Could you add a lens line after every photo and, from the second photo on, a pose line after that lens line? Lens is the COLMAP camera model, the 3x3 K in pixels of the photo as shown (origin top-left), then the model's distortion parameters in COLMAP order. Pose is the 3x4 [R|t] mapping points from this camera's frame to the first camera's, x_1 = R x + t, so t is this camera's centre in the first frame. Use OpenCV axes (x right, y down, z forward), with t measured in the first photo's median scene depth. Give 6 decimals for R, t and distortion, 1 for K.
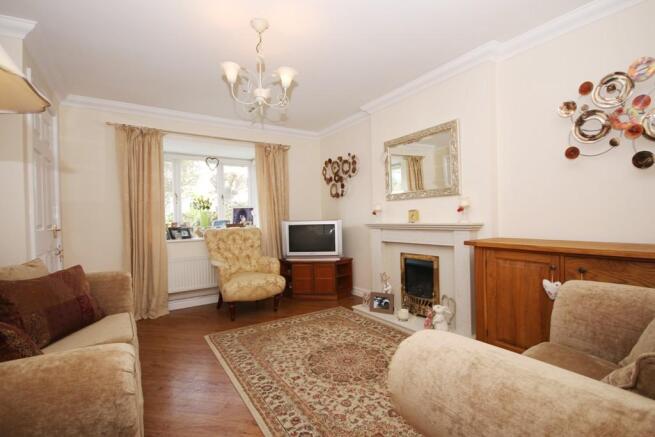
lens RADIAL K [[301.5, 0, 327.5], [0, 301.5, 218.5], [0, 0, 1]] dist [-0.001118, -0.000085]
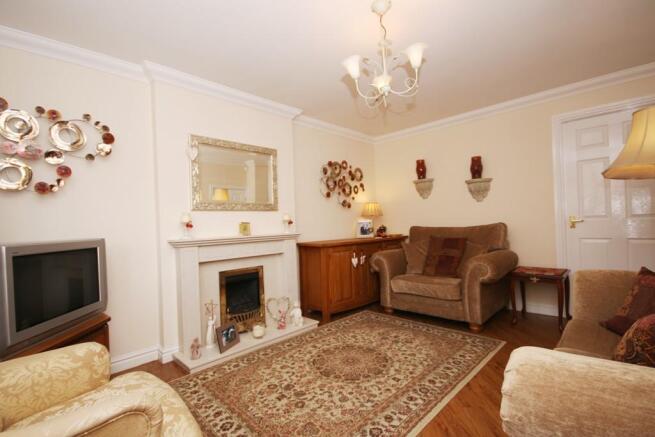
lens RADIAL K [[301.5, 0, 327.5], [0, 301.5, 218.5], [0, 0, 1]] dist [-0.001118, -0.000085]
pose [[-0.209890, 0.048477, 0.976523, -0.846481], [0.041620, 0.998308, -0.040613, 0.011863], [-0.976839, 0.032118, -0.211552, 1.117100]]
